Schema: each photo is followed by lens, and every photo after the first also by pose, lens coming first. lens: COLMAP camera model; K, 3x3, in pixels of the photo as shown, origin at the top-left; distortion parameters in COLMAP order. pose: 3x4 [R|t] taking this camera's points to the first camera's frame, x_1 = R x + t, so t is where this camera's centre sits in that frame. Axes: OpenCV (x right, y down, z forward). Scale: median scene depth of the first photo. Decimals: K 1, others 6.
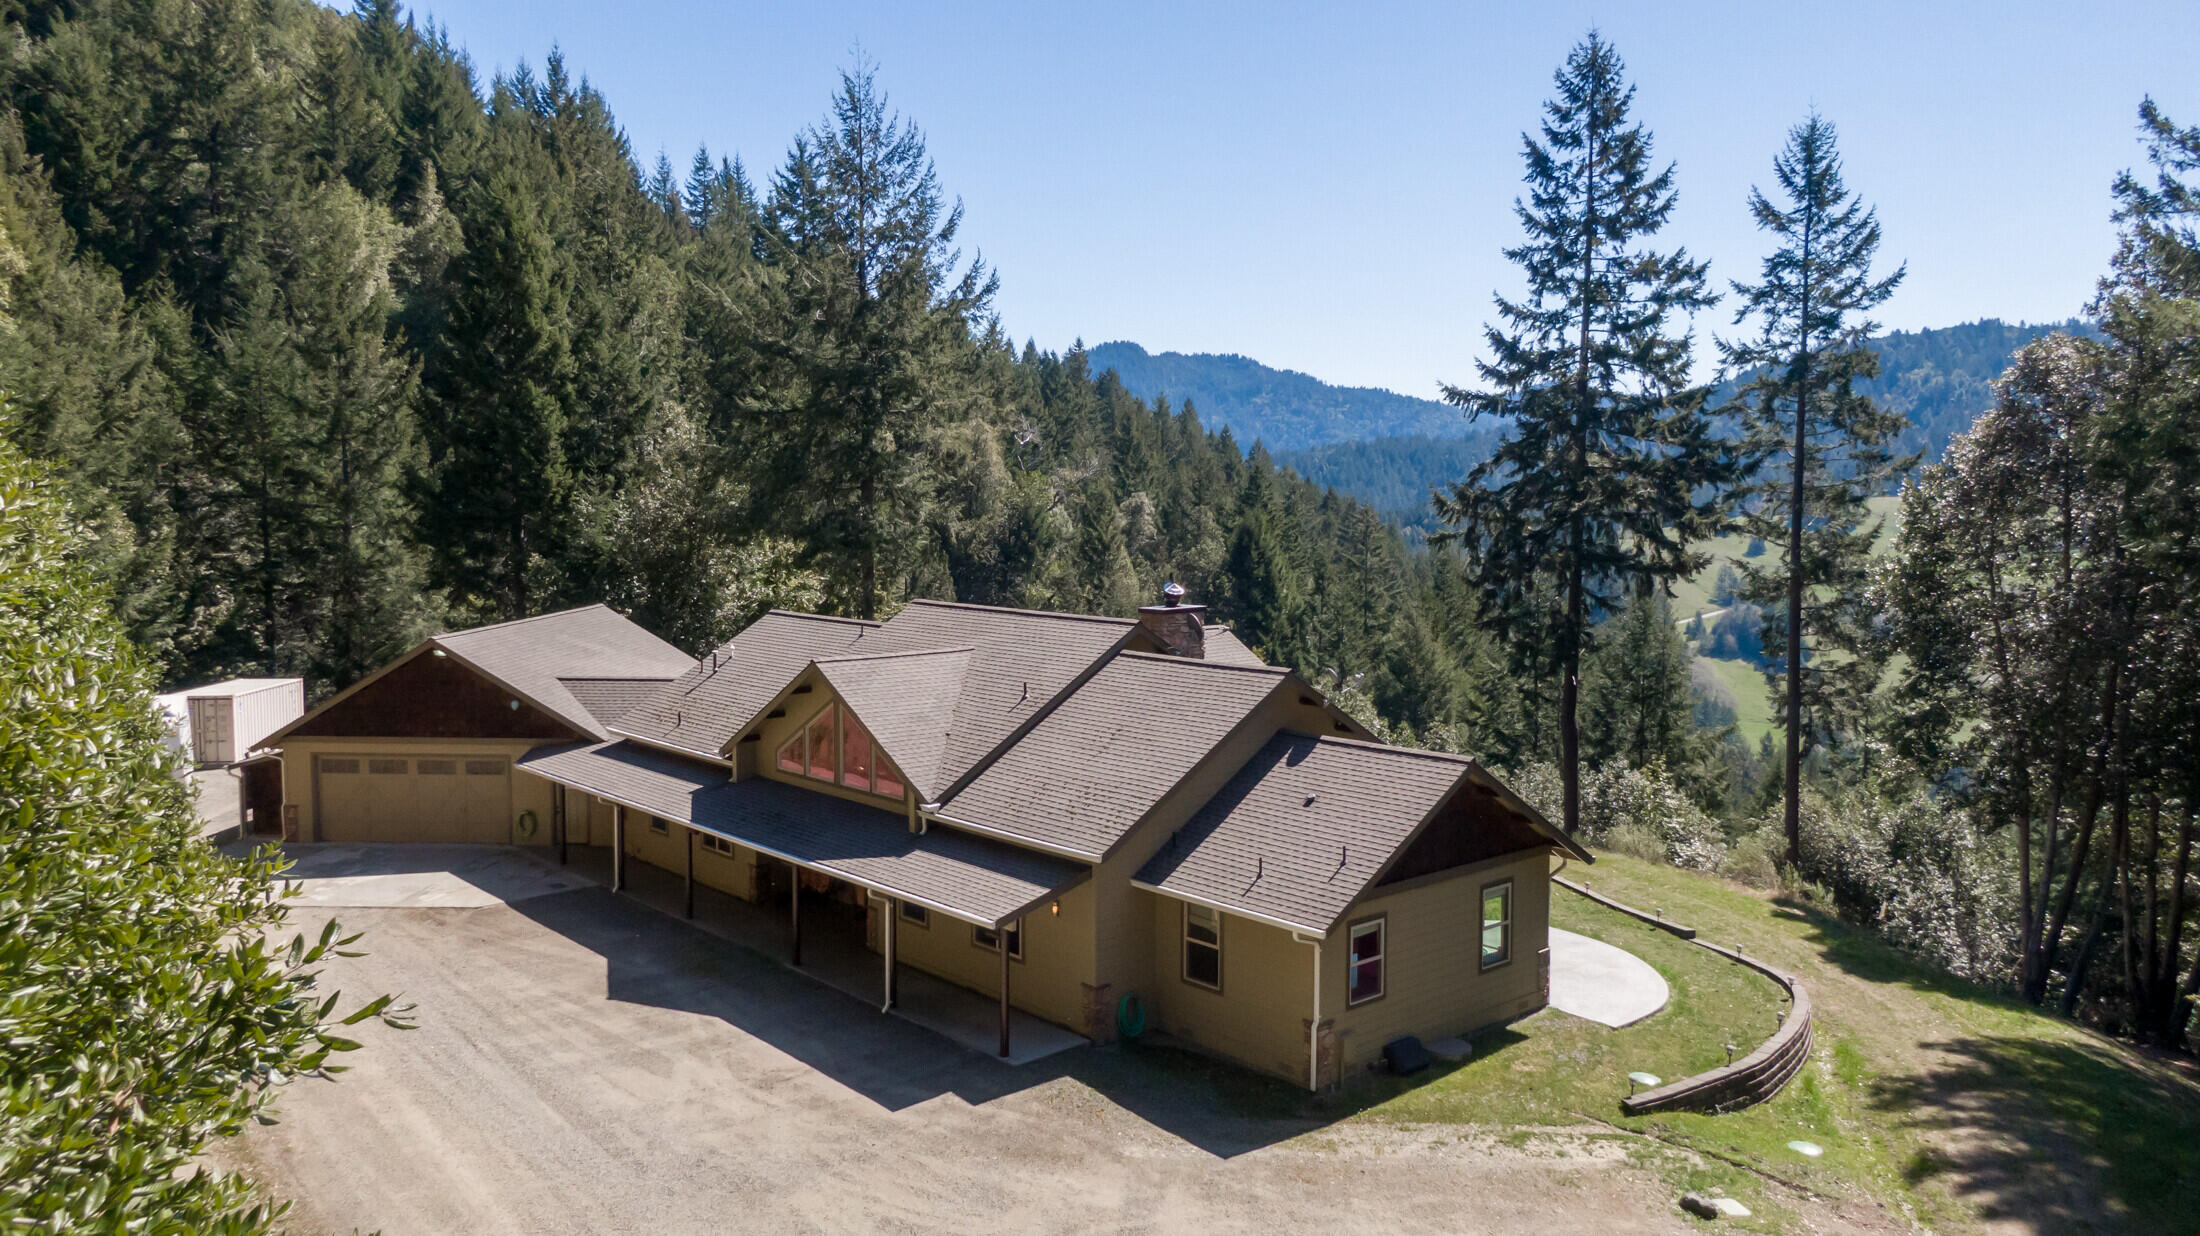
lens RADIAL K [[1583.8, 0, 1099.1], [0, 1583.8, 610.9], [0, 0, 1]] dist [0.033895, -0.045422]
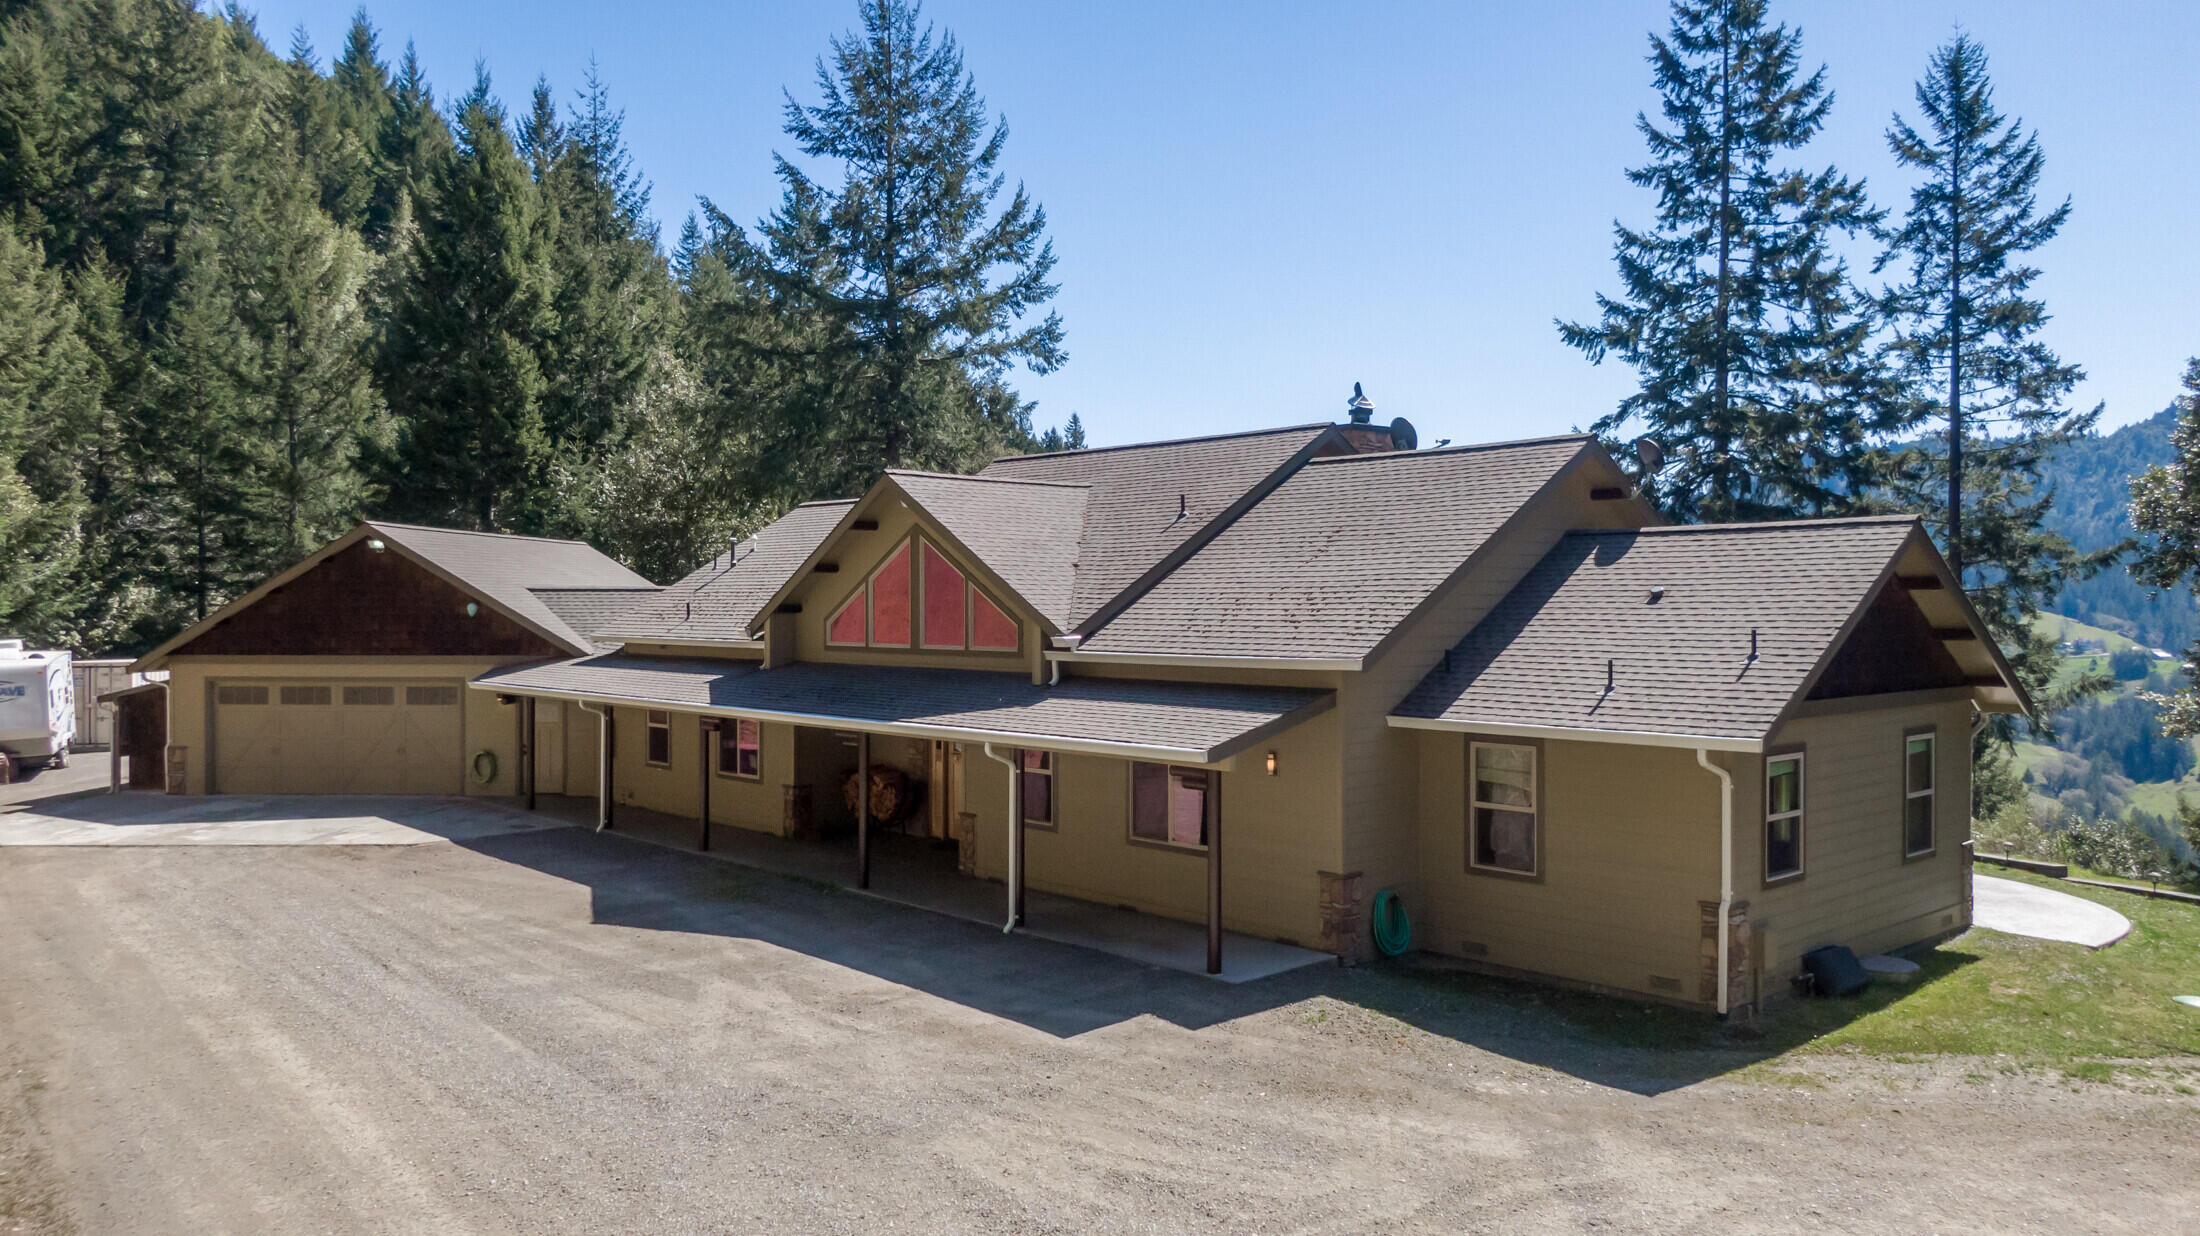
lens RADIAL K [[1583.8, 0, 1102.3], [0, 1583.8, 614.2], [0, 0, 1]] dist [0.033895, -0.045422]
pose [[0.999876, -0.002444, 0.015559, -0.049271], [0.003519, 0.997579, -0.069456, 0.077313], [-0.015351, 0.069502, 0.997464, 0.150577]]
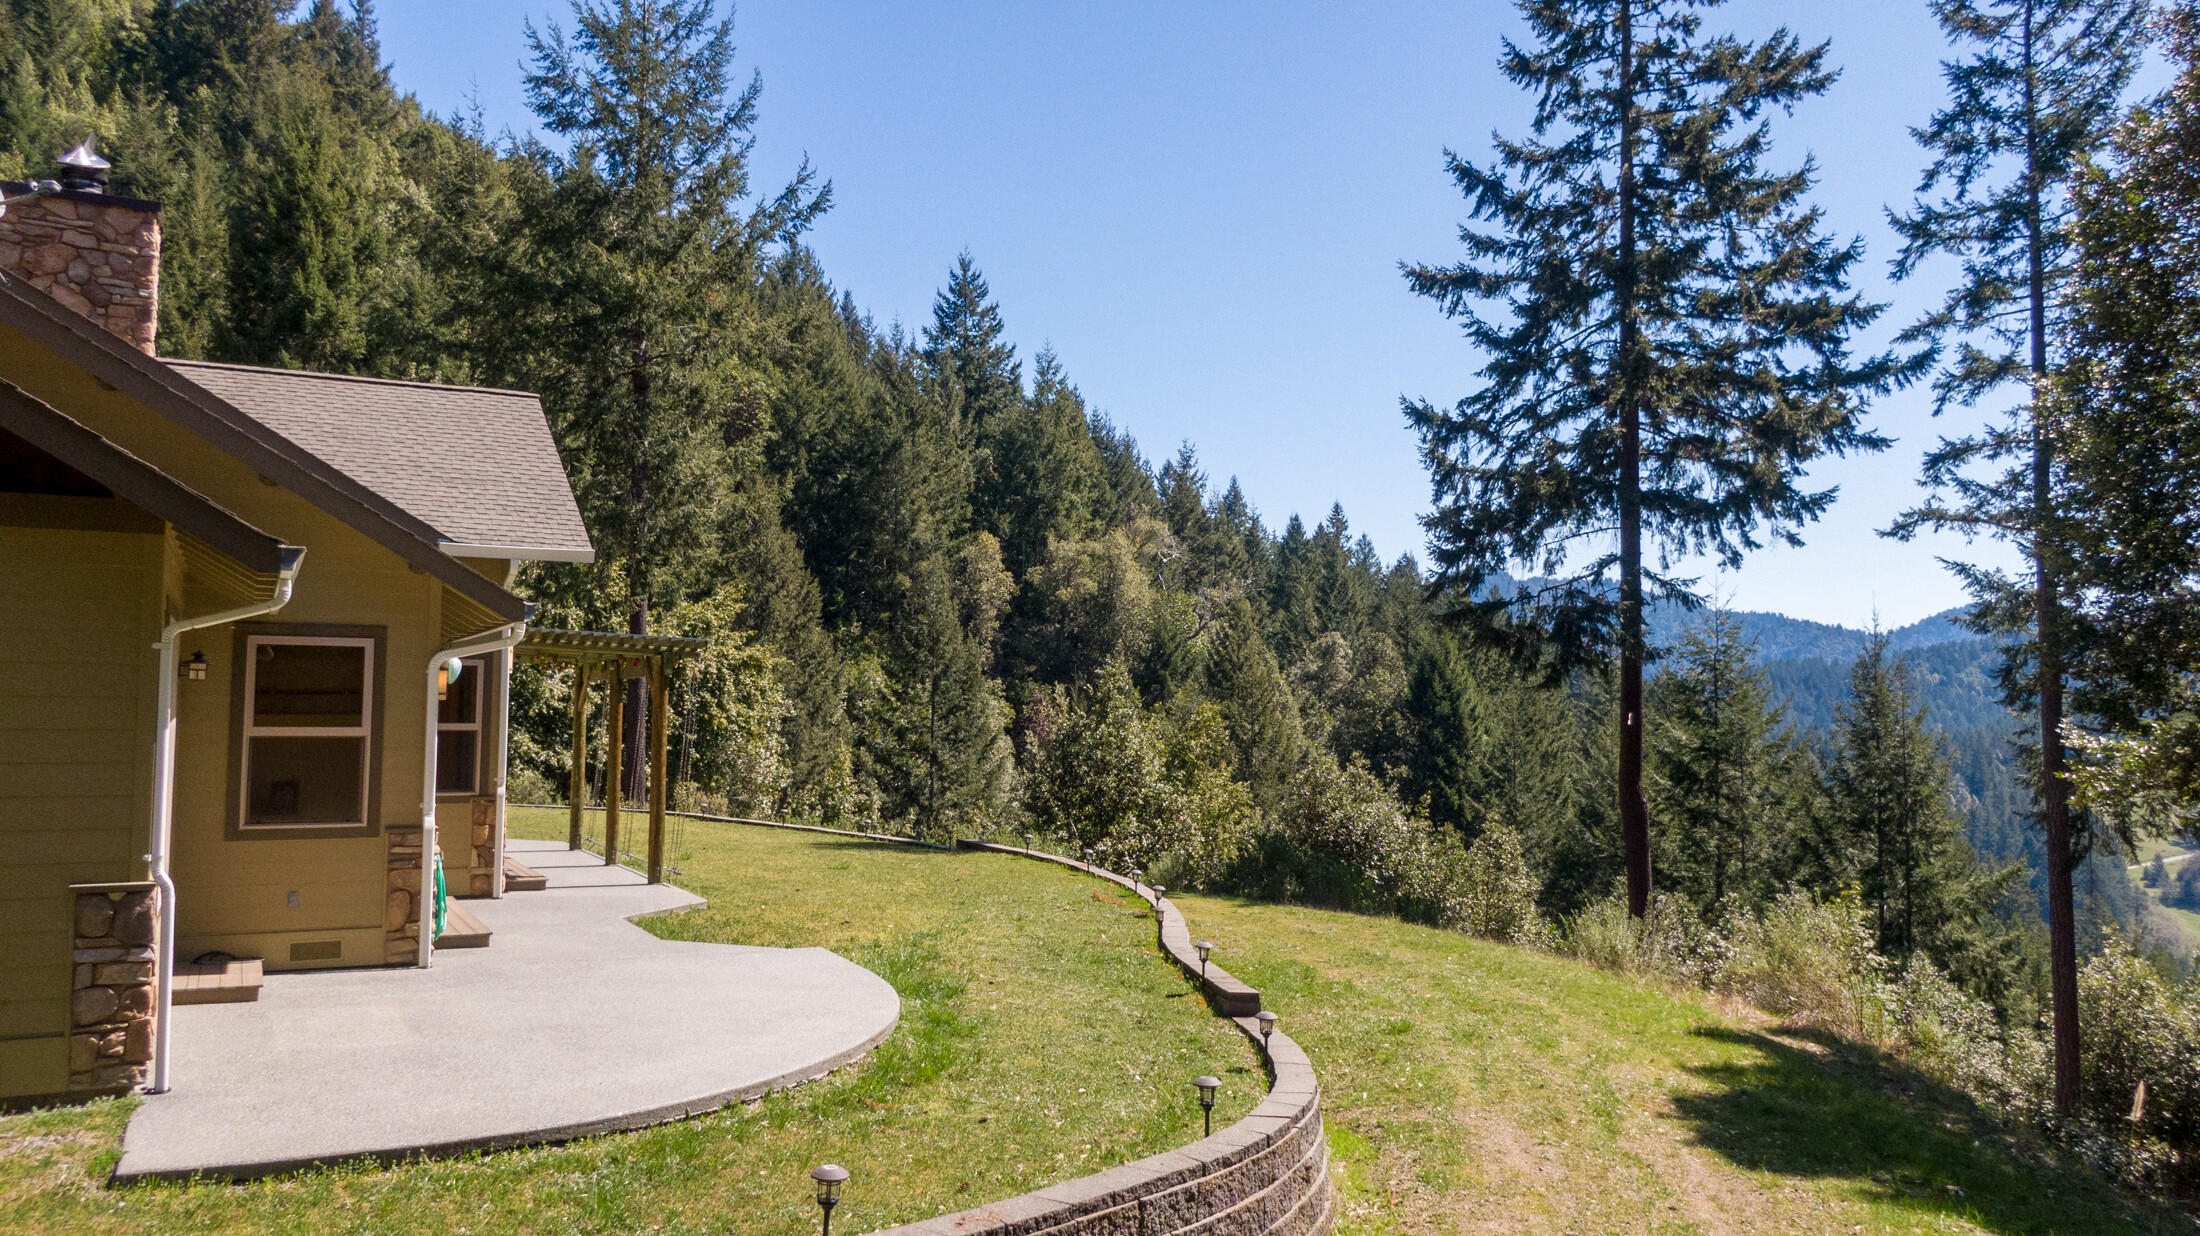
lens RADIAL K [[1583.8, 0, 1099.0], [0, 1583.8, 624.5], [0, 0, 1]] dist [0.033895, -0.045422]
pose [[0.974240, -0.006895, -0.225410, 0.244649], [-0.023552, 0.990956, -0.132106, 0.096328], [0.224282, 0.134011, 0.965266, 0.363541]]
